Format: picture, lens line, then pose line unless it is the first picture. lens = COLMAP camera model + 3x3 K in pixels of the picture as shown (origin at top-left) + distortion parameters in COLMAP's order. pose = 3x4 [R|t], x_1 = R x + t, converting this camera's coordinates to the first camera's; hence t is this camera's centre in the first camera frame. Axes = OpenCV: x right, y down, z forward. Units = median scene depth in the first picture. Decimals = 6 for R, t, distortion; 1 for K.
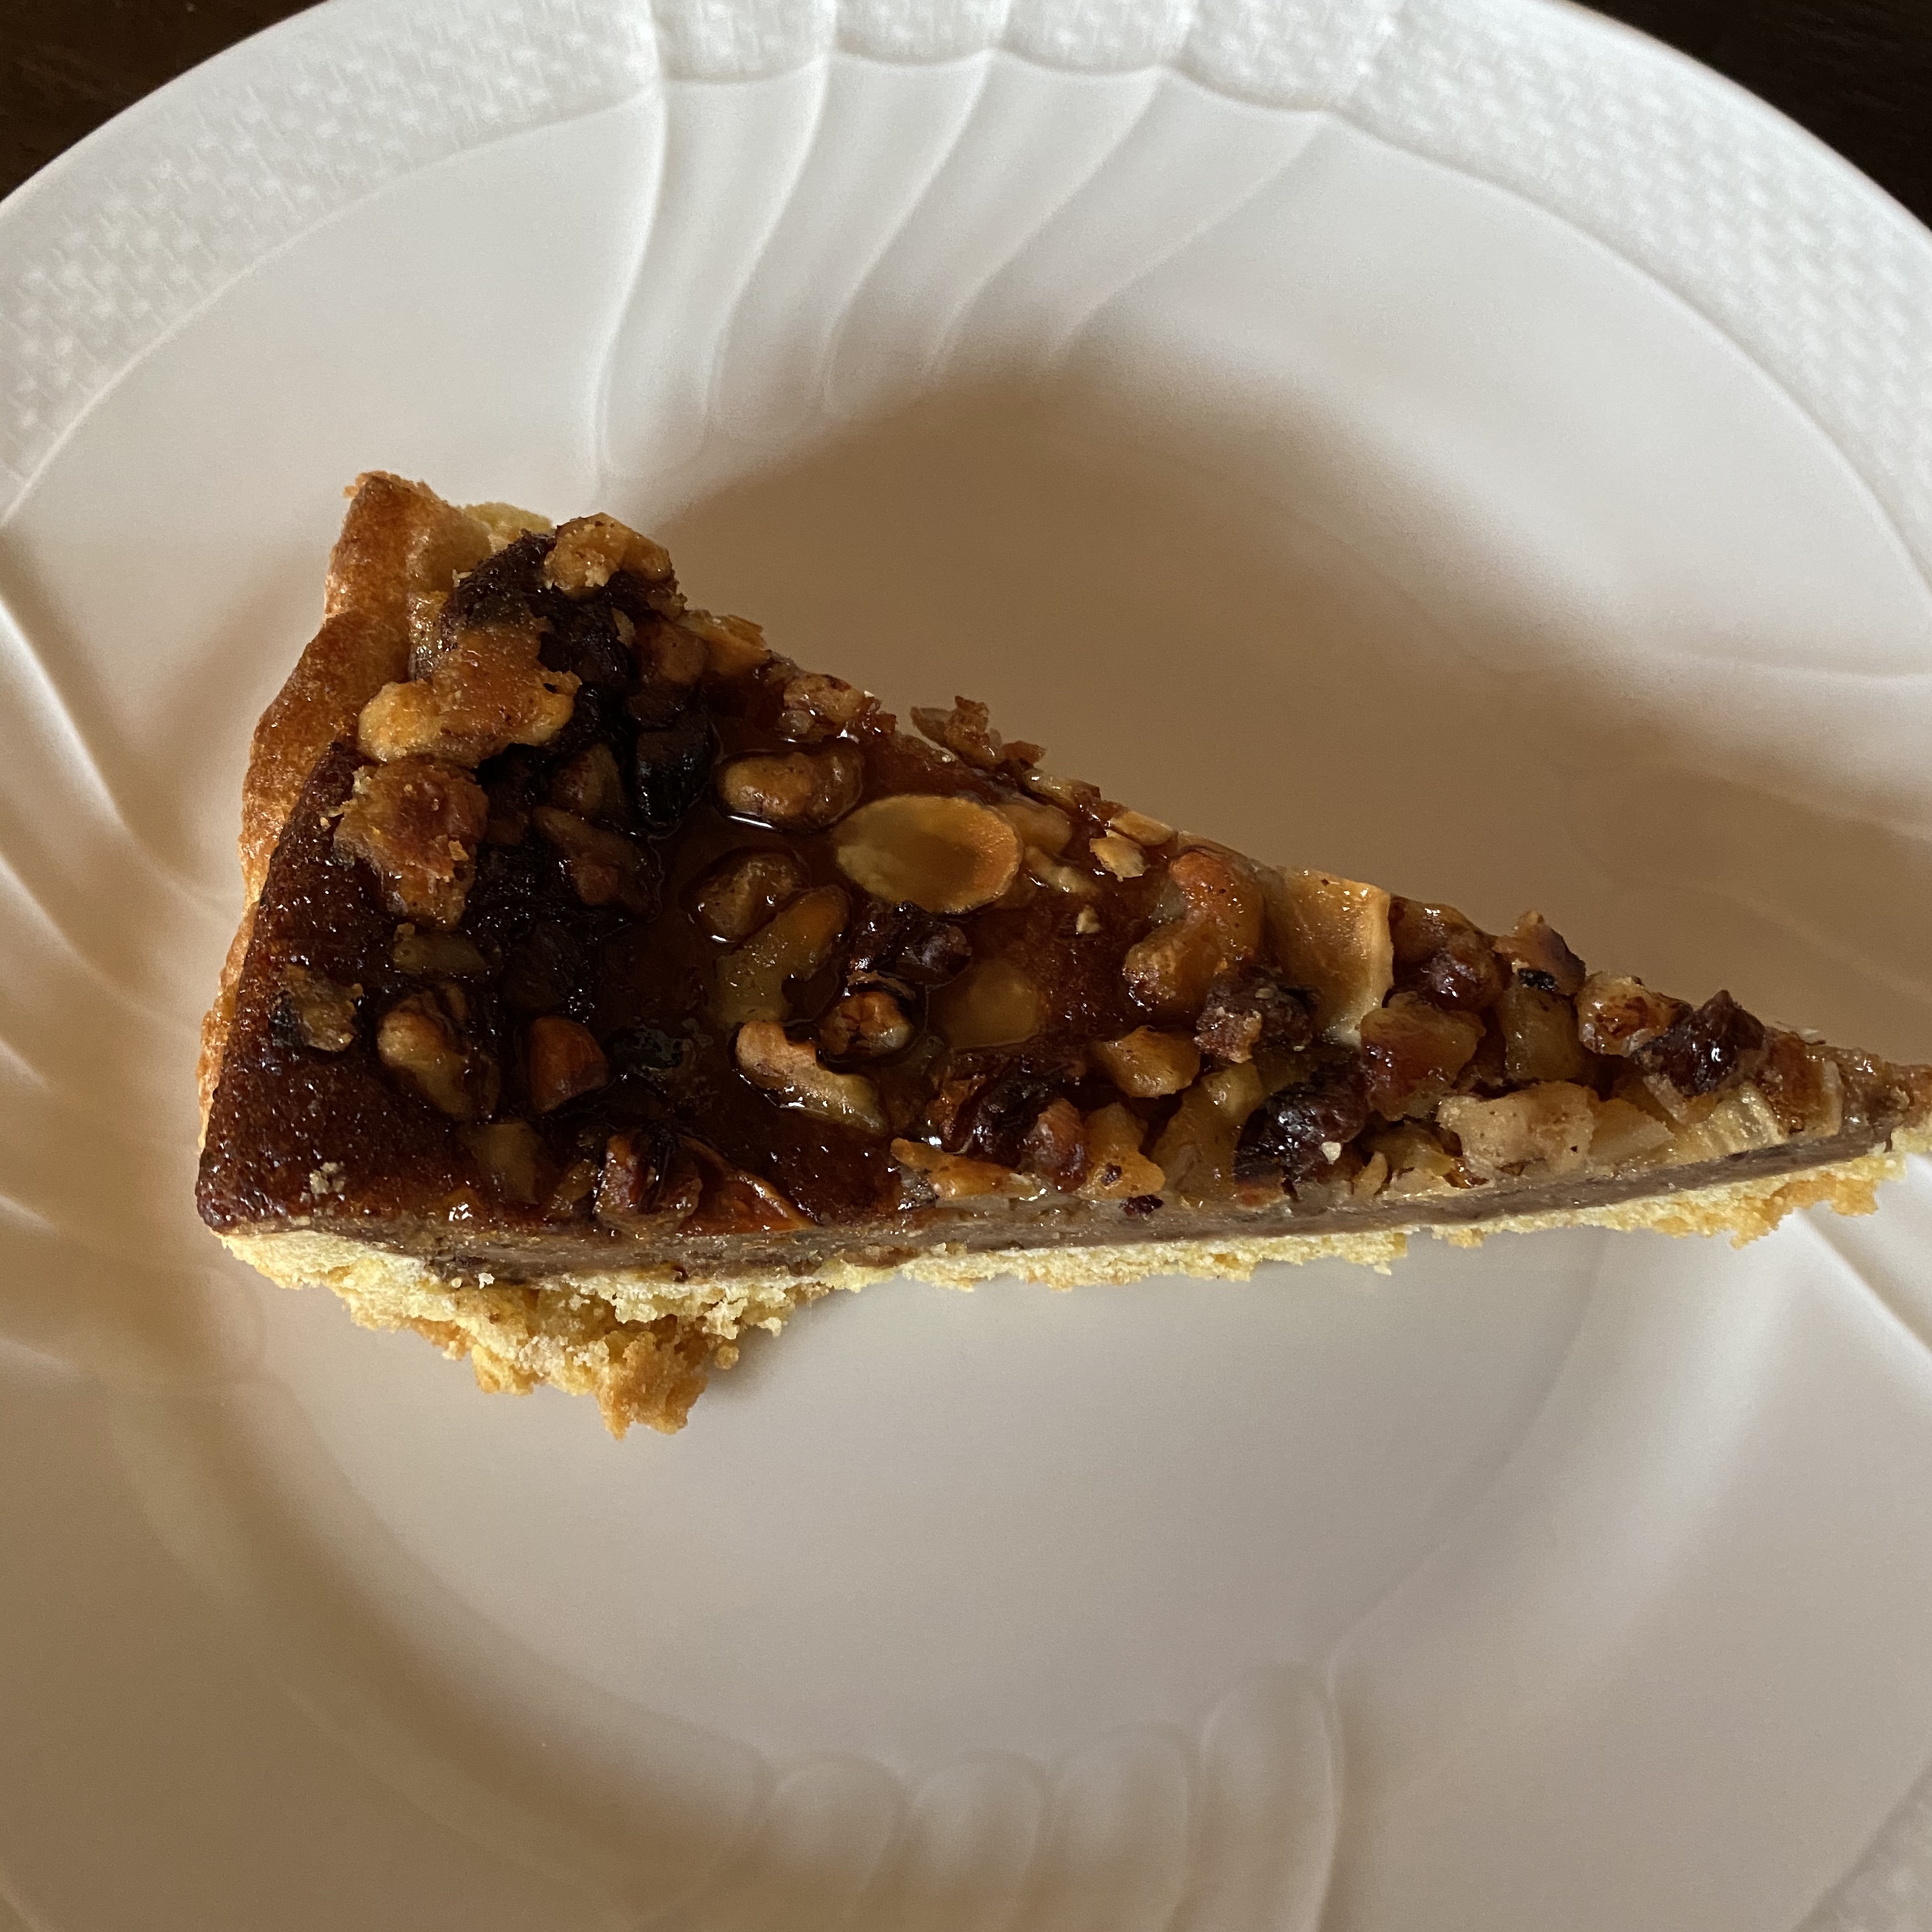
lens RADIAL K [[1970.9, 0, 963.8], [0, 1970.9, 848.0], [0, 0, 1]] dist [0.111367, -0.389924]
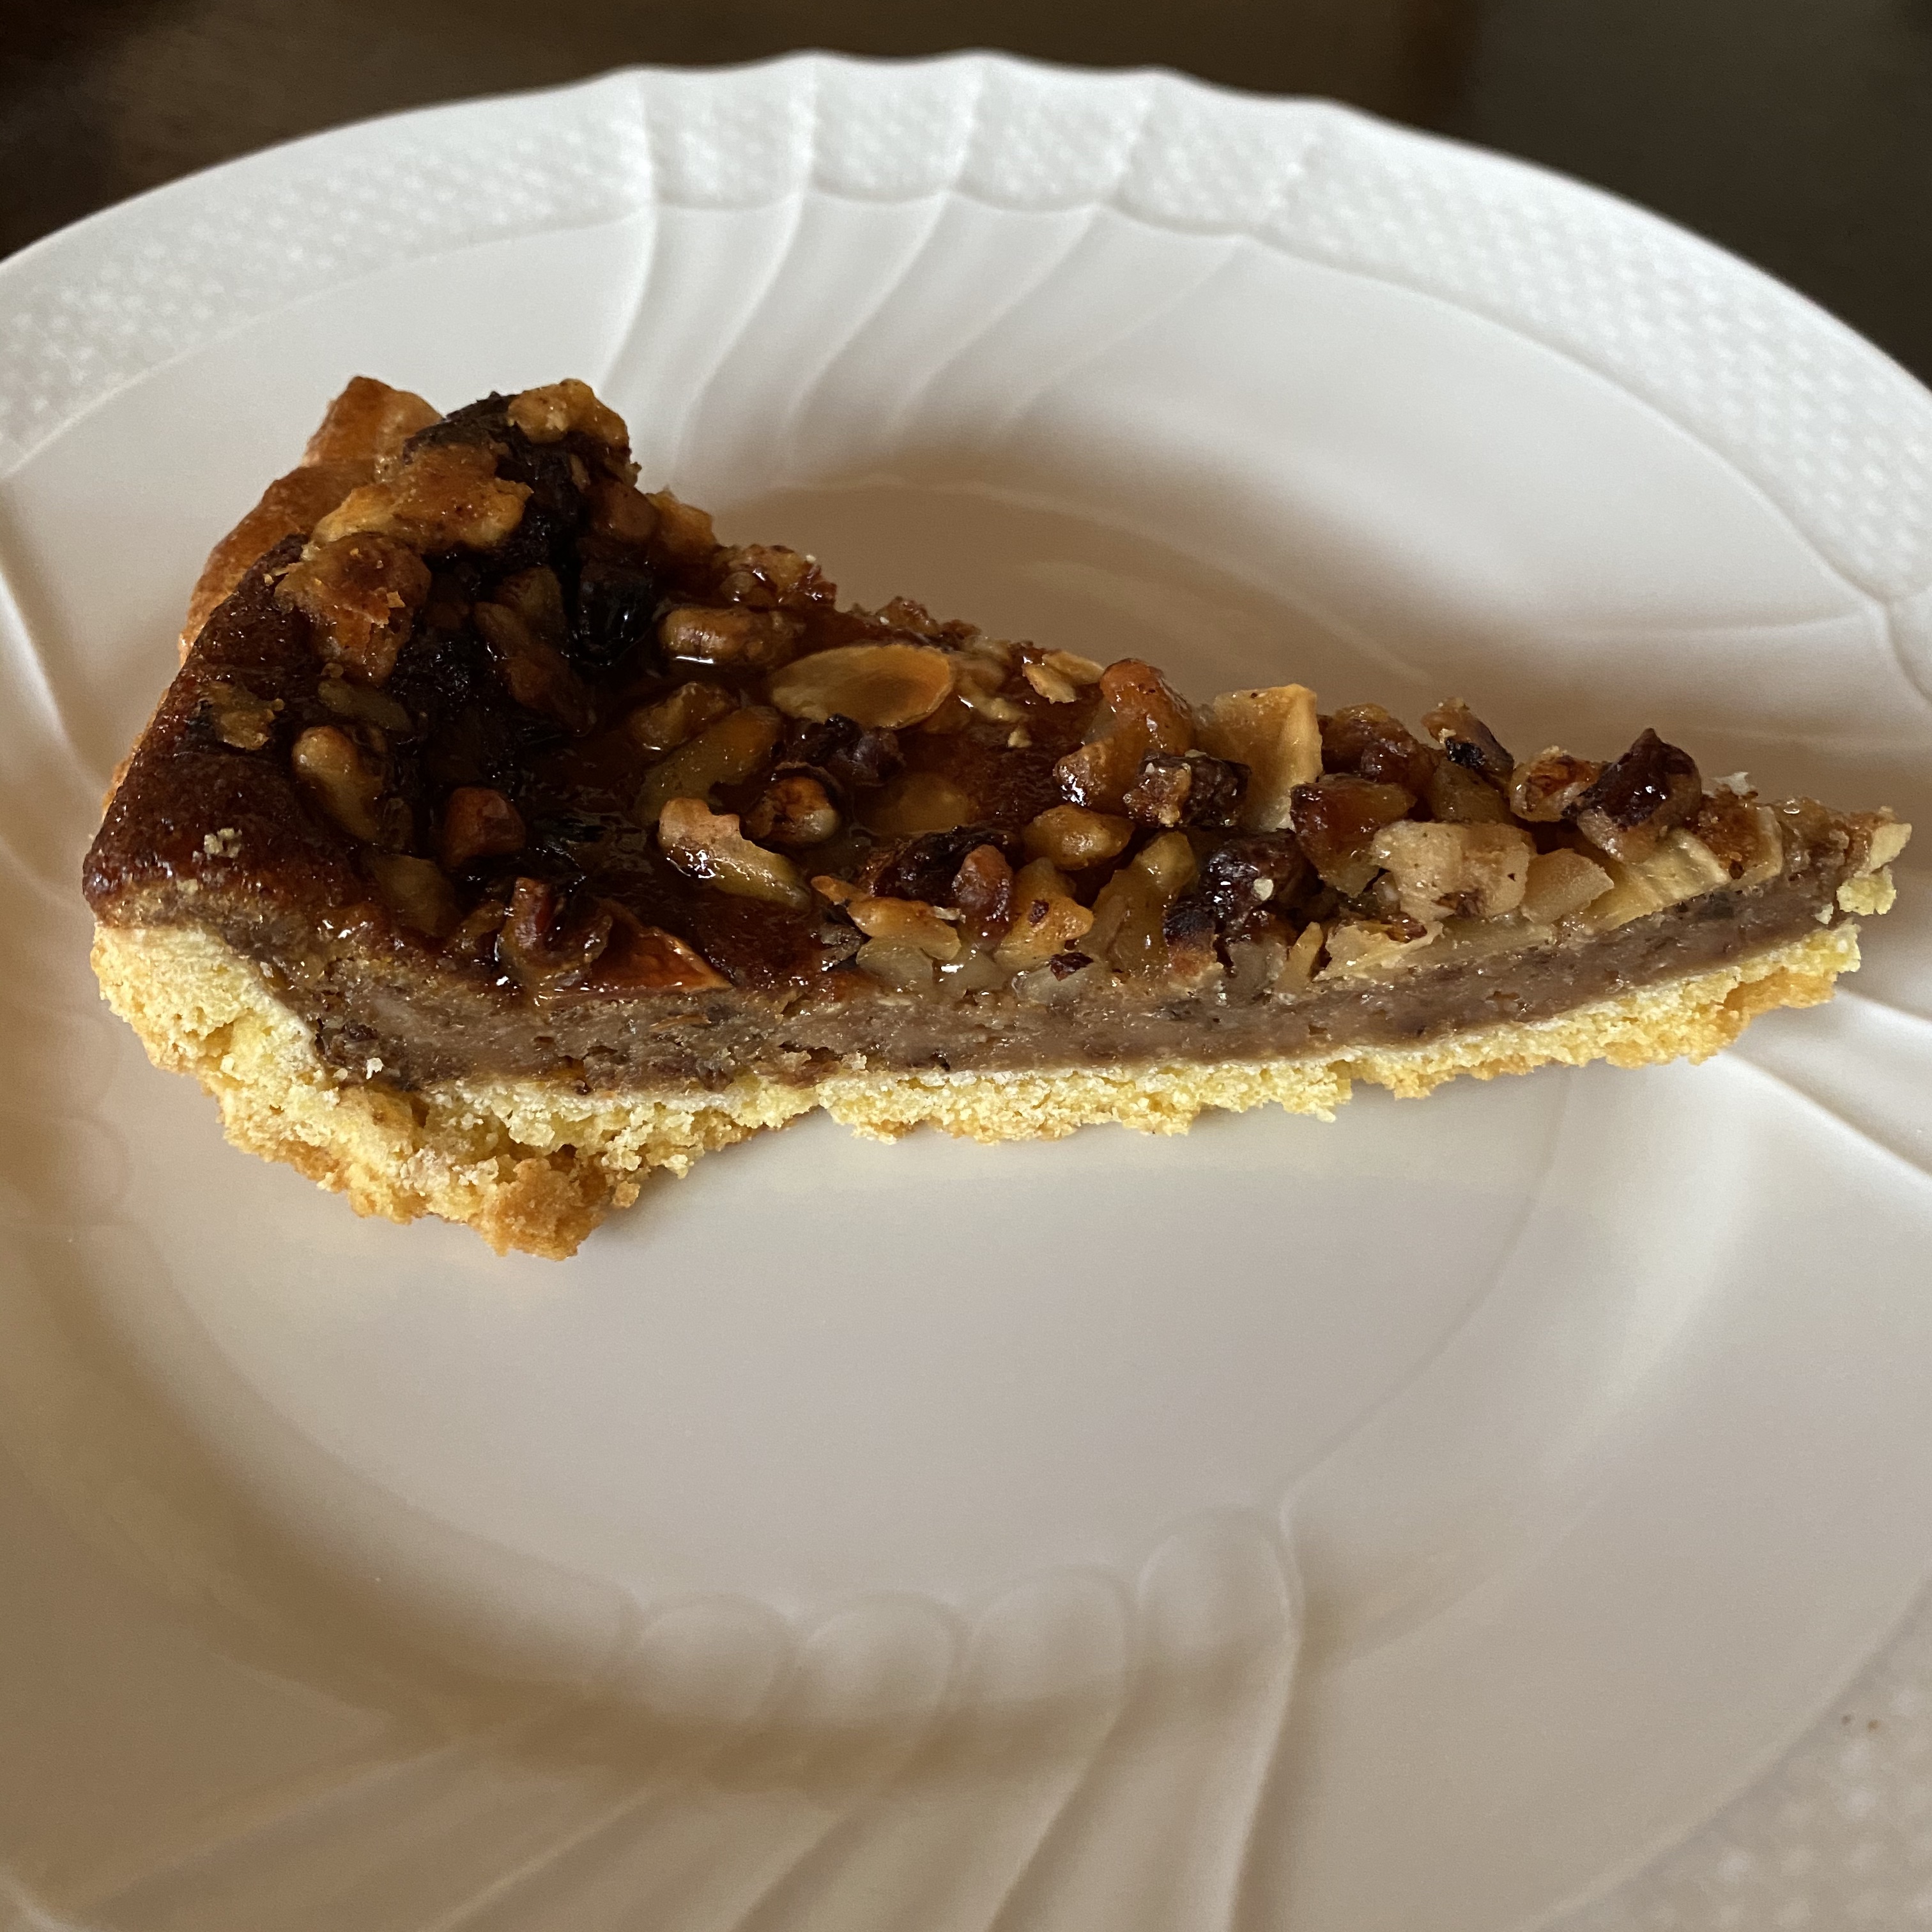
lens RADIAL K [[1967.3, 0, 966.0], [0, 1967.3, 966.0], [0, 0, 1]] dist [0.090551, -0.310595]
pose [[0.999572, 0.026041, 0.013327, 0.025510], [-0.020262, 0.944921, -0.326670, 0.473303], [-0.021100, 0.326260, 0.945045, 0.093633]]
